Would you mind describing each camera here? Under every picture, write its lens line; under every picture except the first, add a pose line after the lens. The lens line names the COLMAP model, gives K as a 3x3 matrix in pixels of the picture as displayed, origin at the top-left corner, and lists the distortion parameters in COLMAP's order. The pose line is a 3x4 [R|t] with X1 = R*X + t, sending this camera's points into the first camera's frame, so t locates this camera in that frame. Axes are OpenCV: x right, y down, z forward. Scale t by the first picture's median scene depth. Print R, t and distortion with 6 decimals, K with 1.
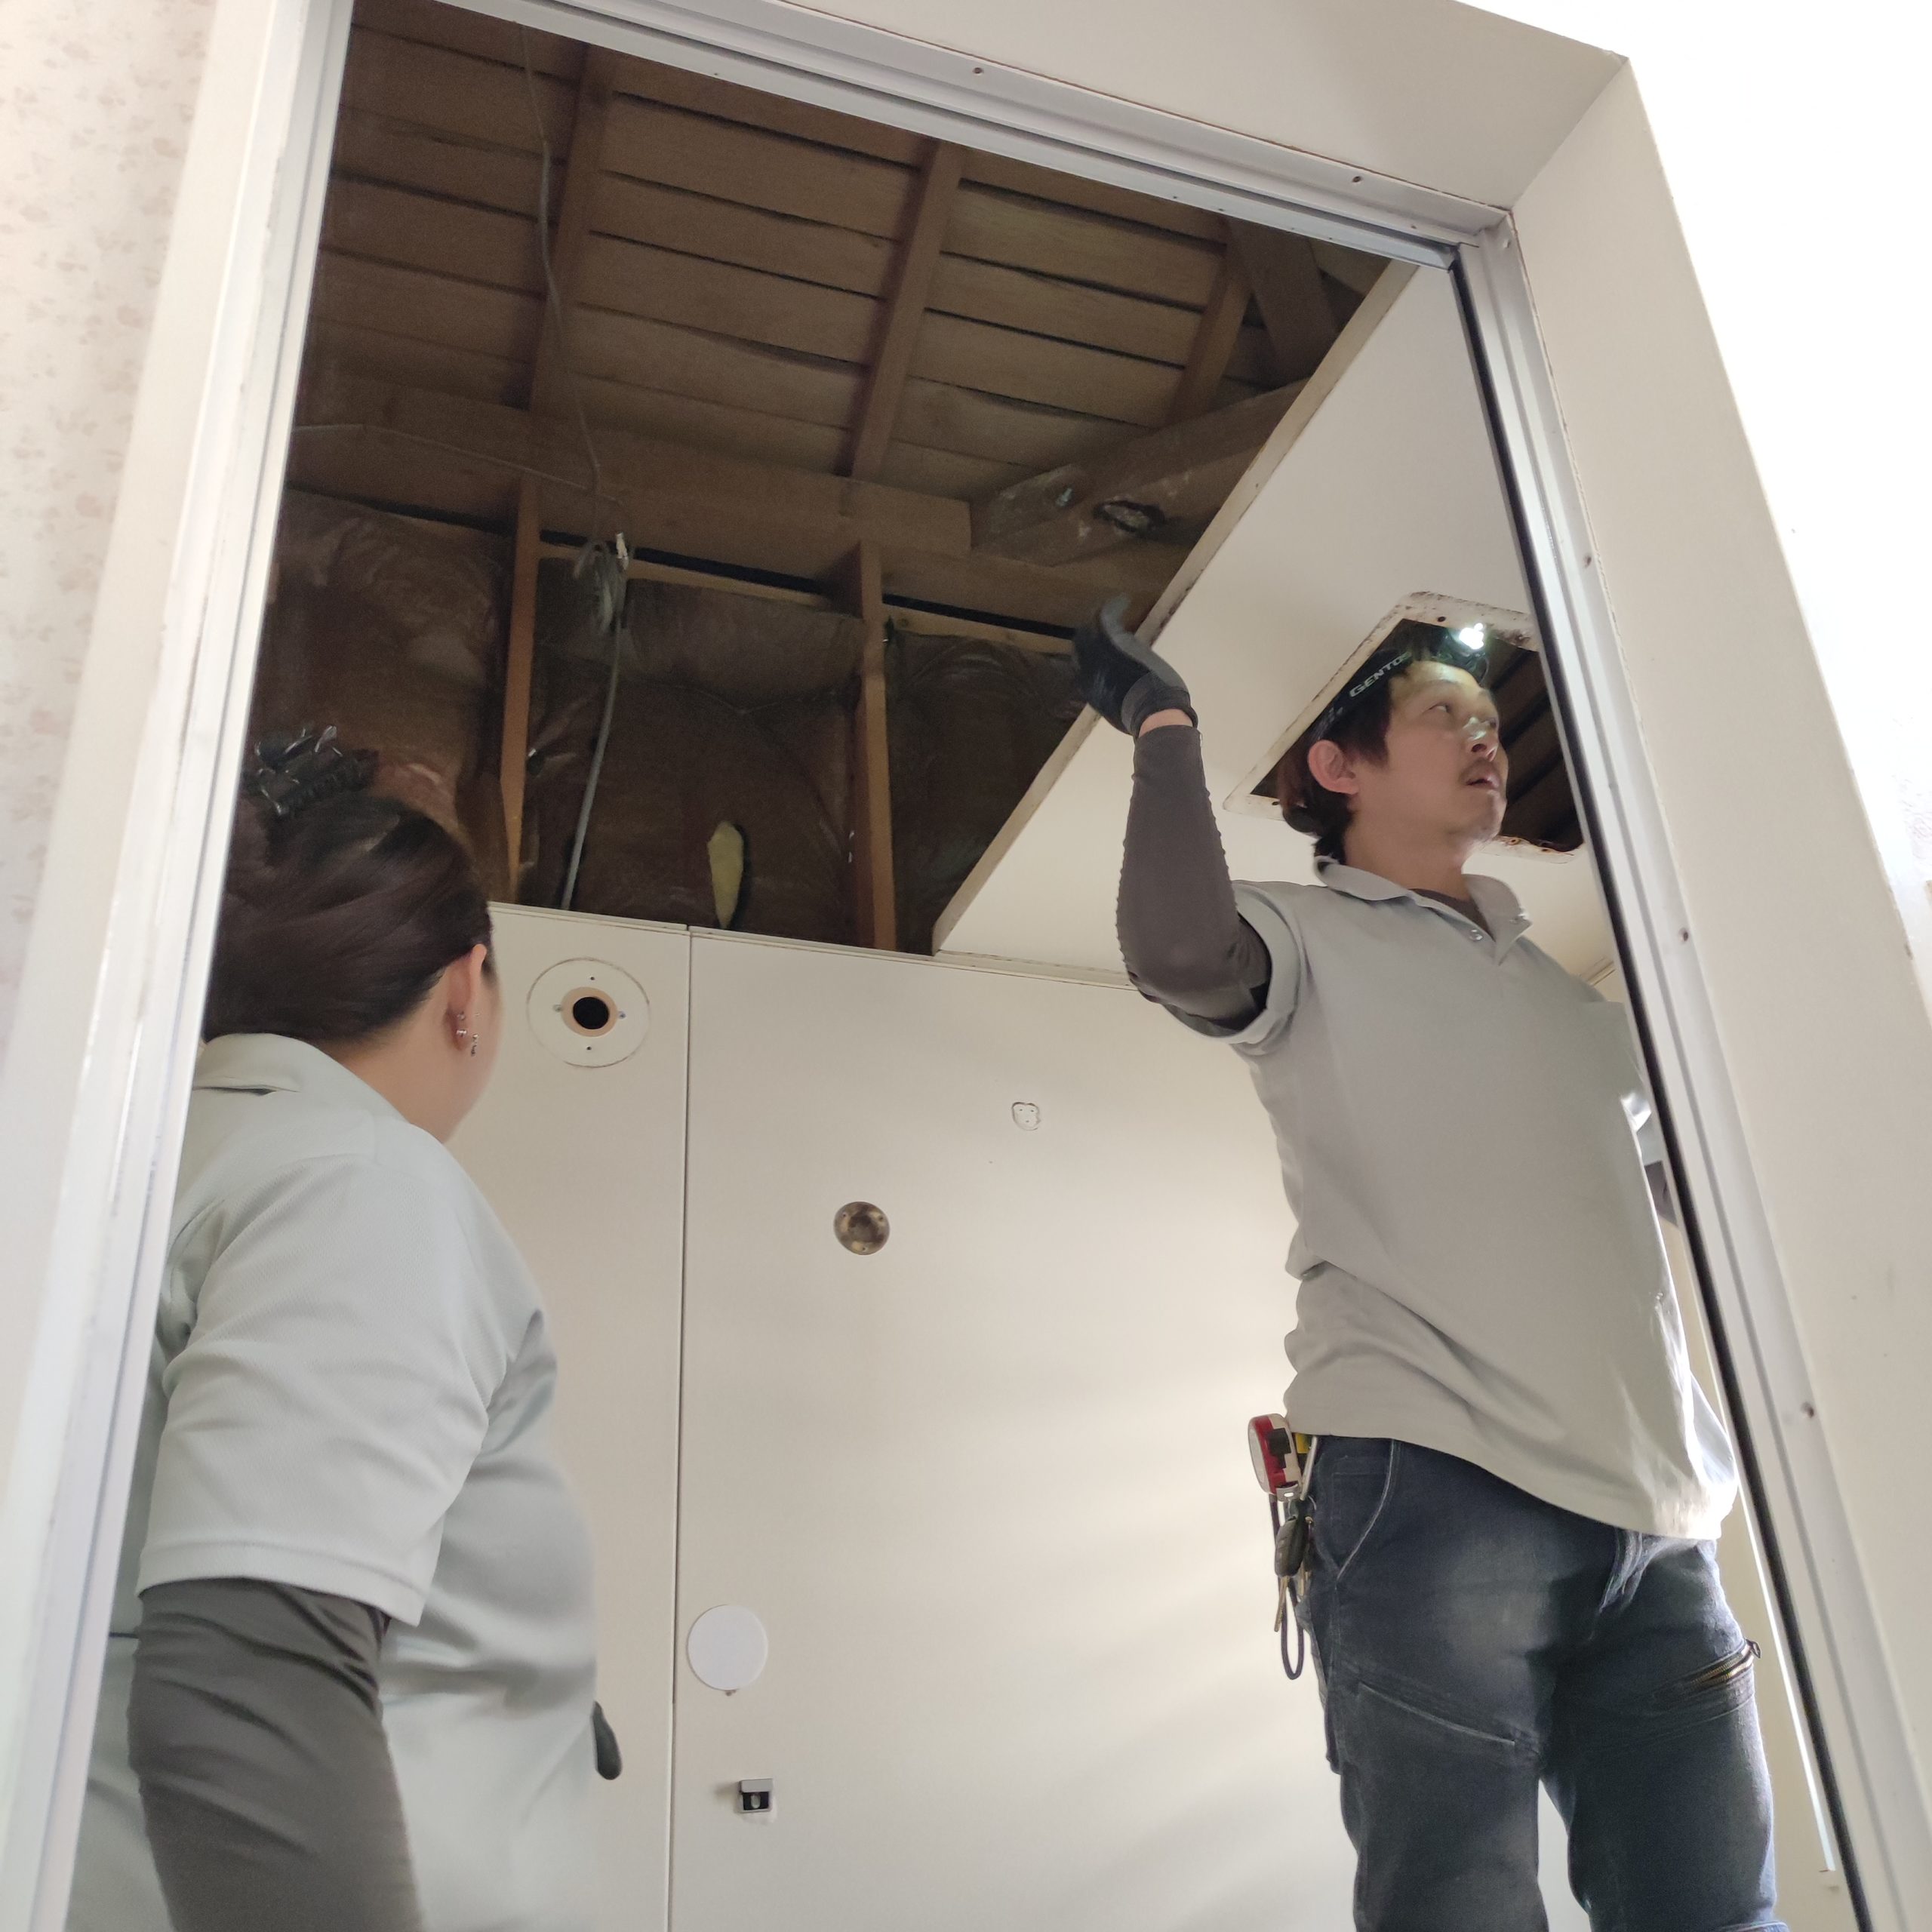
lens RADIAL K [[1888.3, 0, 966.0], [0, 1888.3, 966.0], [0, 0, 1]] dist [0.025480, -0.019272]
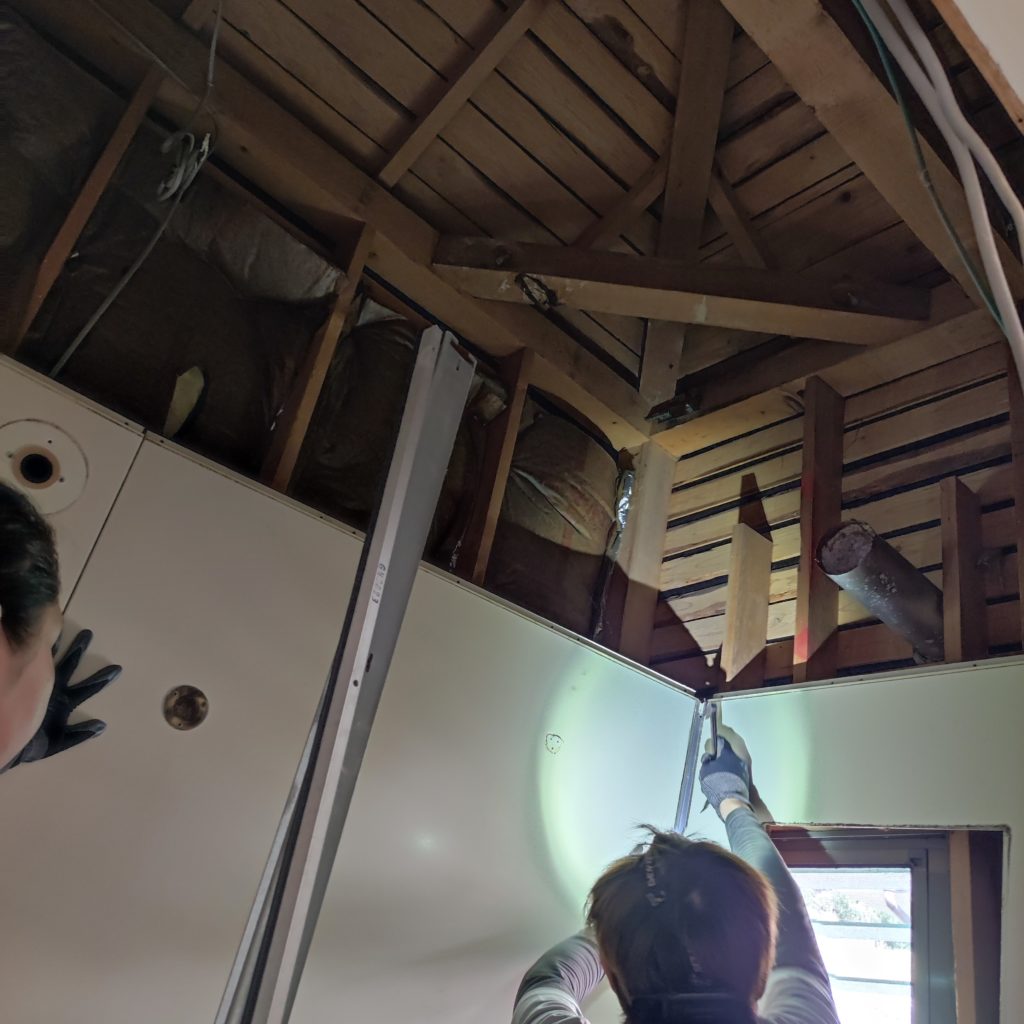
lens RADIAL K [[1000.8, 0, 512.0], [0, 1000.8, 512.0], [0, 0, 1]] dist [0.025480, -0.019272]
pose [[0.892225, 0.382906, 0.239410, -0.058308], [-0.378551, 0.923236, -0.065829, -0.017189], [-0.246238, -0.031895, 0.968684, 0.246540]]
